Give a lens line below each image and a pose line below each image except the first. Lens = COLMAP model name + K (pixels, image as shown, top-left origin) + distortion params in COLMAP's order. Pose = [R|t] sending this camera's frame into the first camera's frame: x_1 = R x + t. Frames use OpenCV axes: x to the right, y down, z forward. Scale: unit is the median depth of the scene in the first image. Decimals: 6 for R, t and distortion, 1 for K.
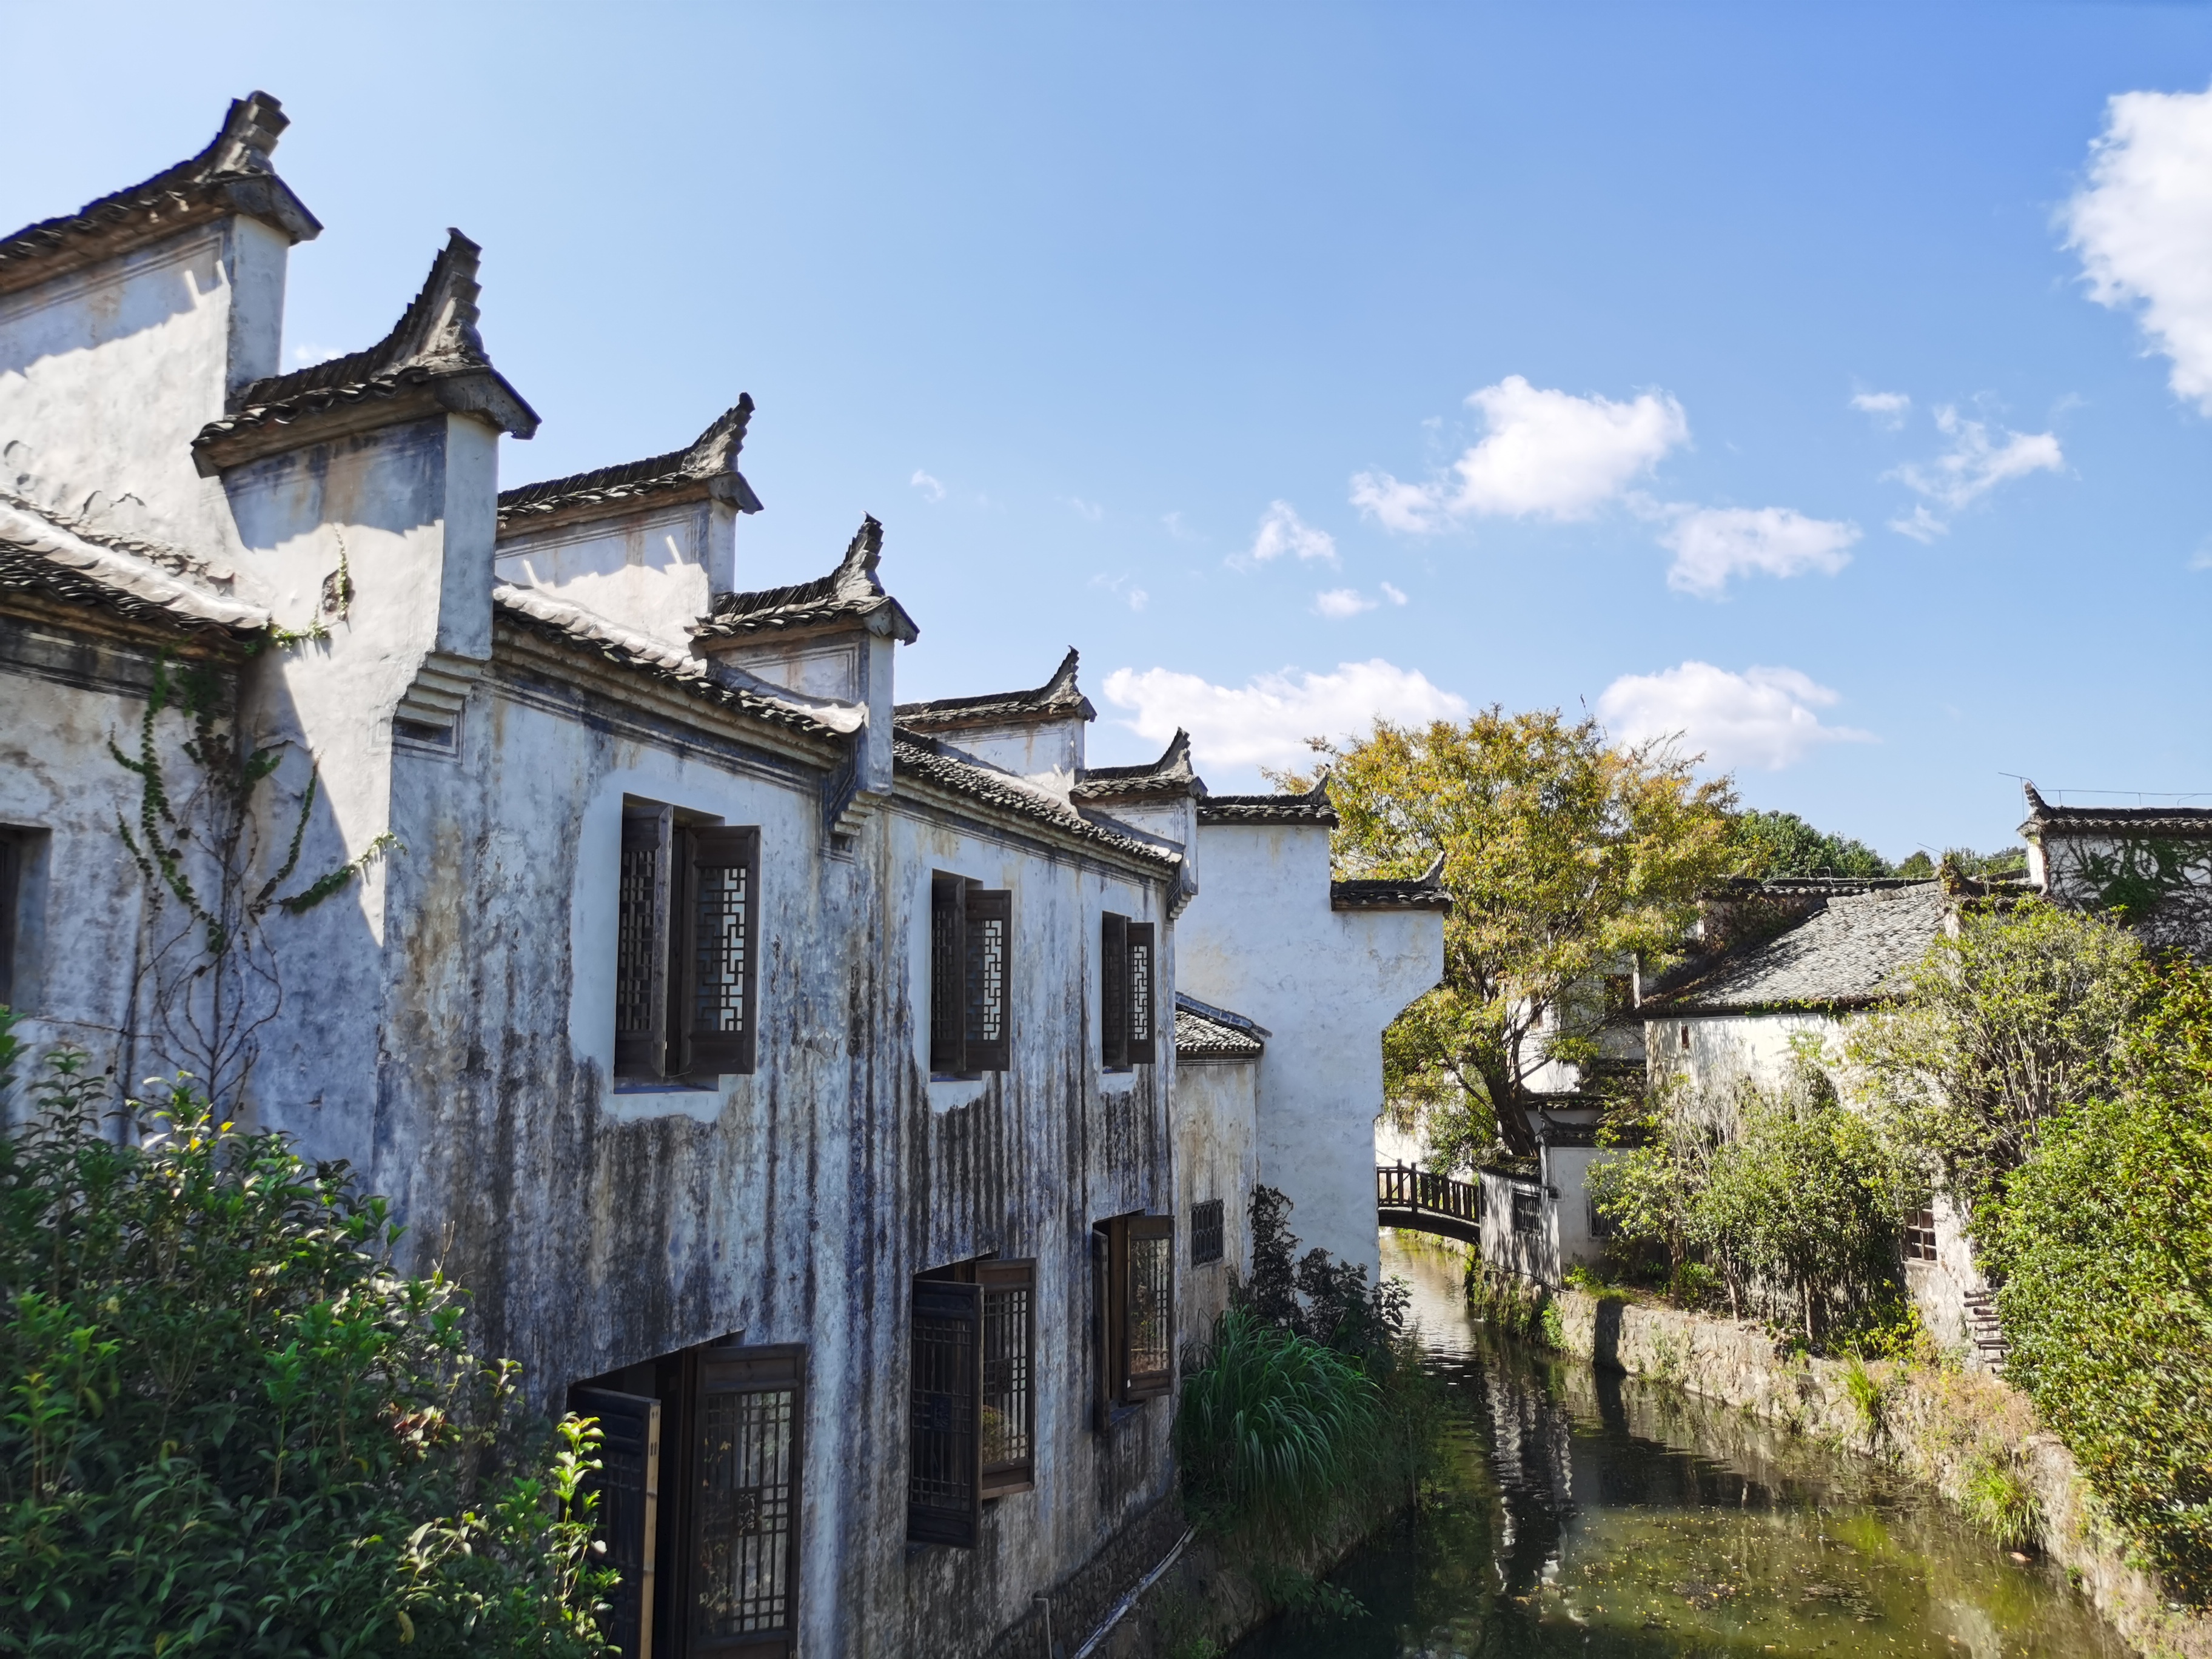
lens RADIAL K [[1687.8, 0, 1097.7], [0, 1687.8, 818.7], [0, 0, 1]] dist [0.047978, -0.040499]
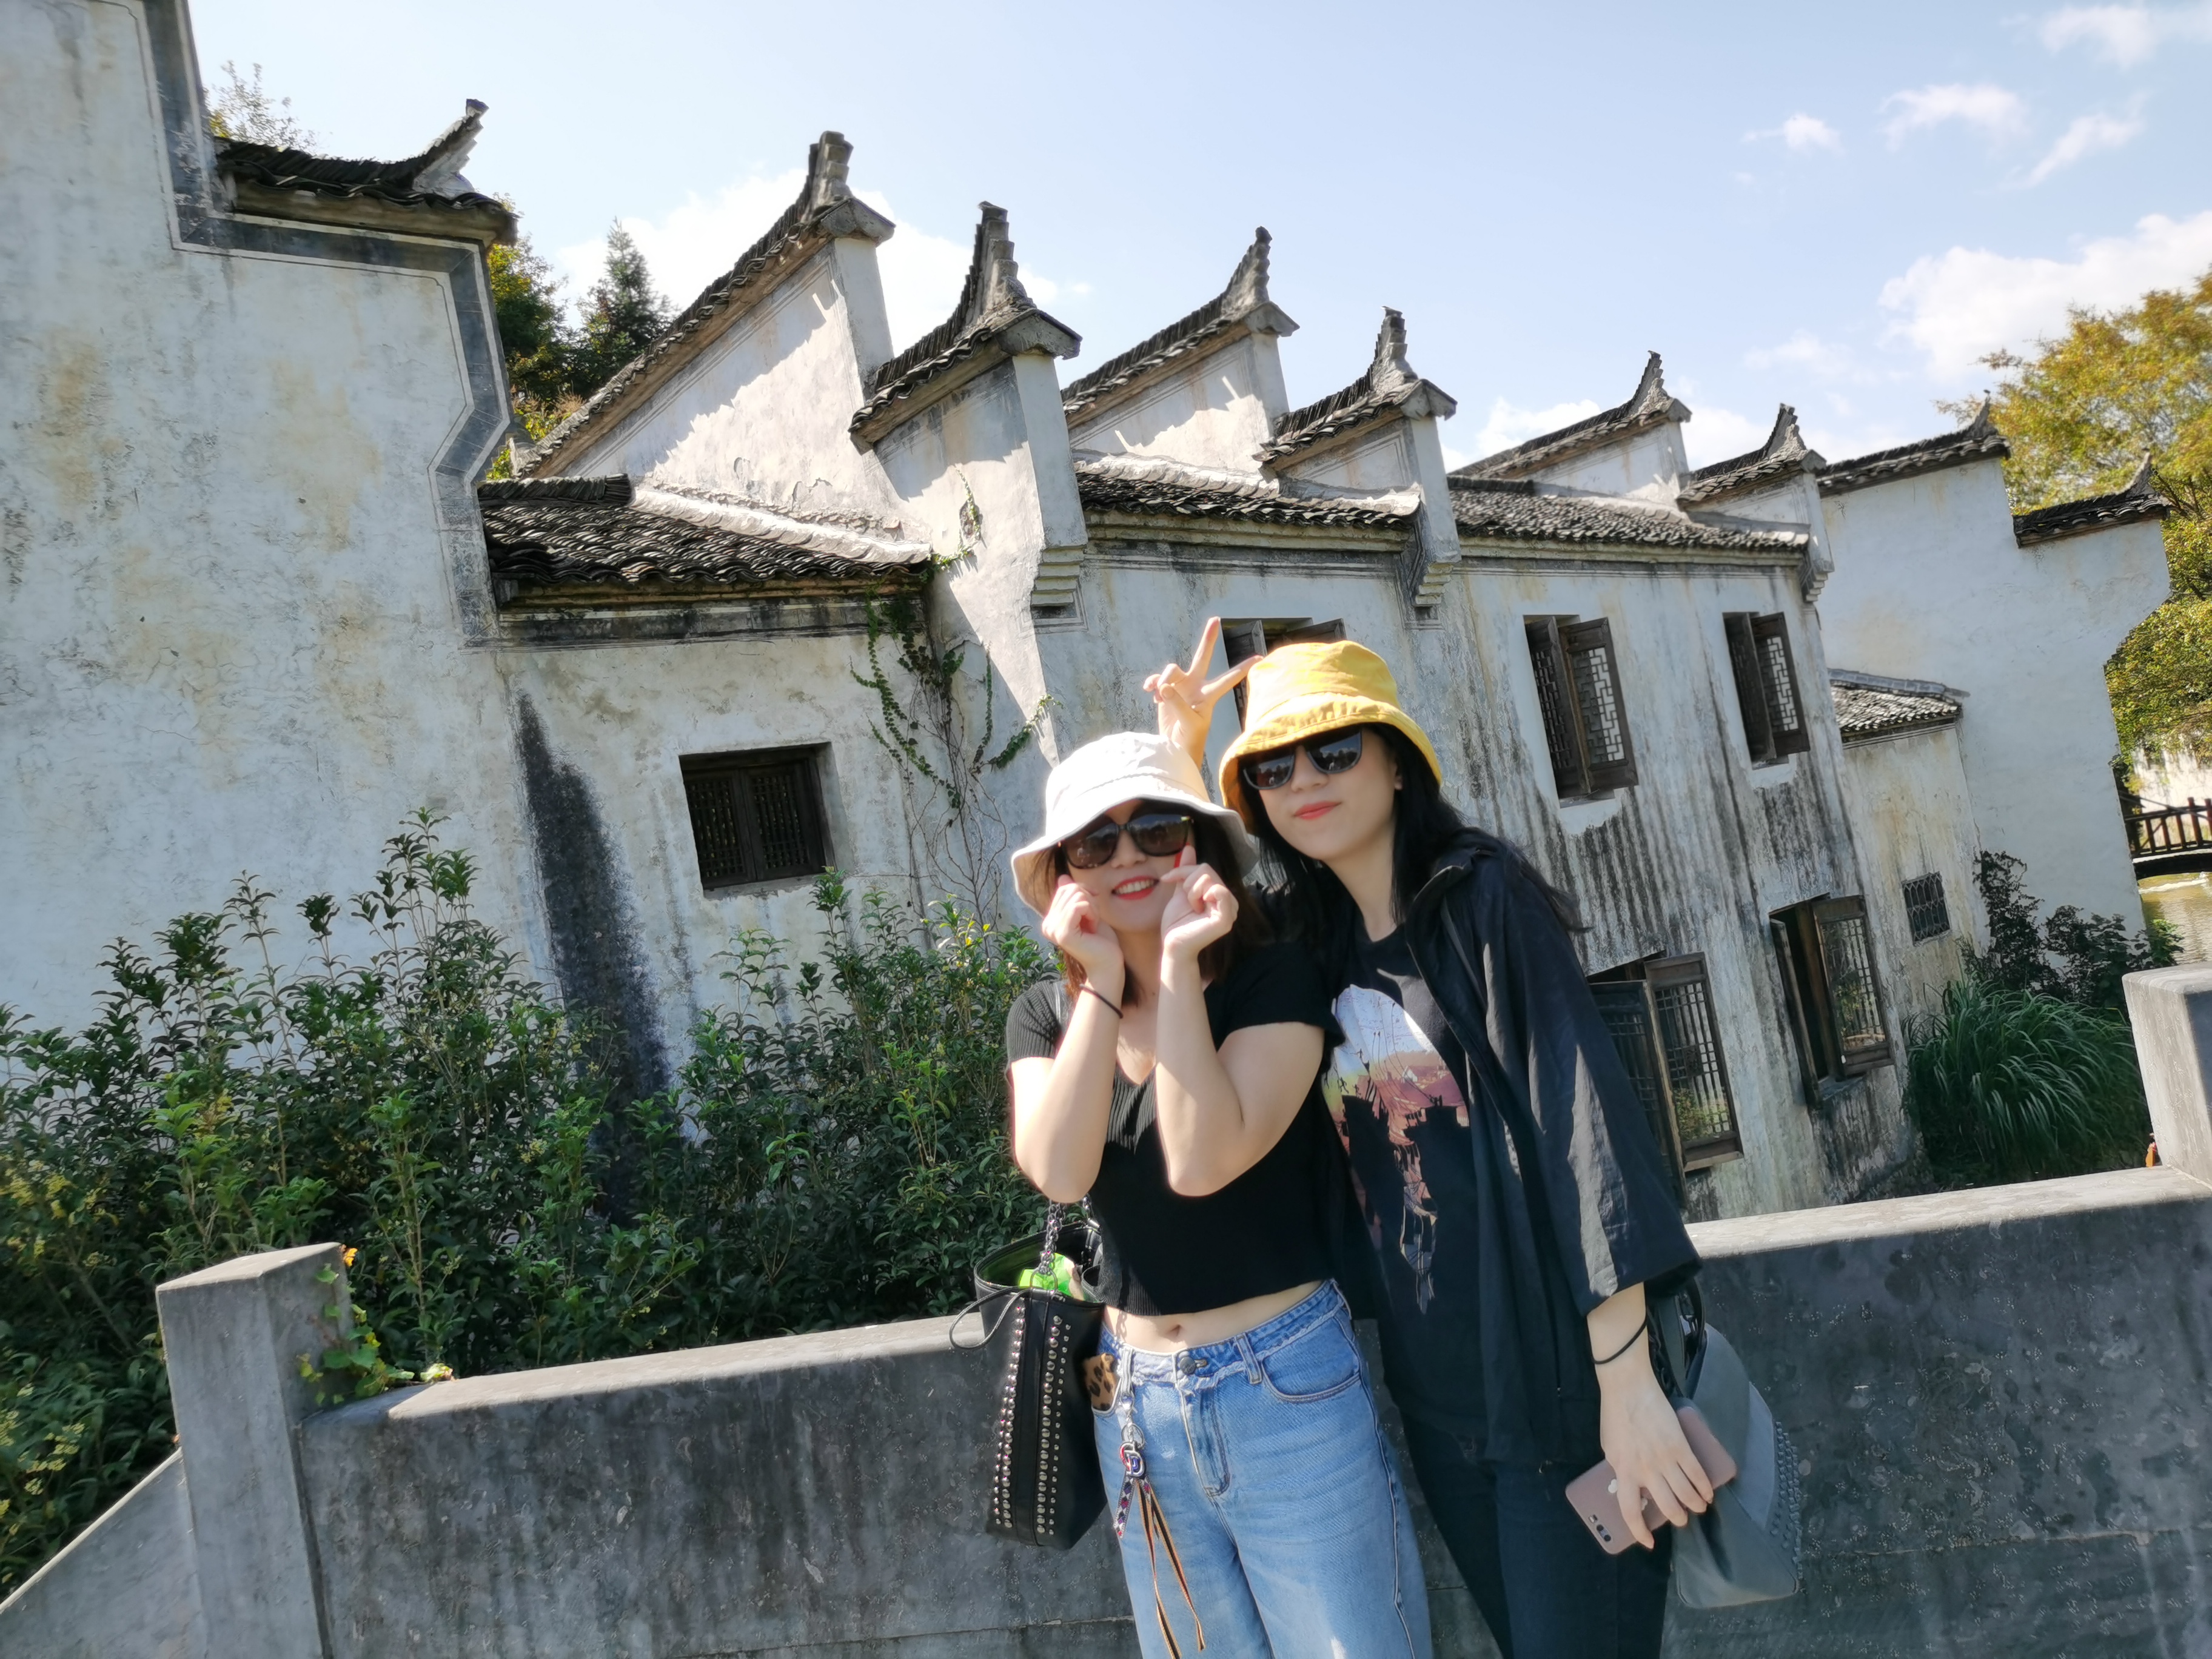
lens RADIAL K [[1687.8, 0, 1097.7], [0, 1687.8, 818.7], [0, 0, 1]] dist [0.047978, -0.040499]
pose [[0.899532, -0.174641, -0.400427, 0.069058], [0.229182, 0.969005, 0.092224, -0.006101], [0.371910, -0.174729, 0.911676, -0.103544]]
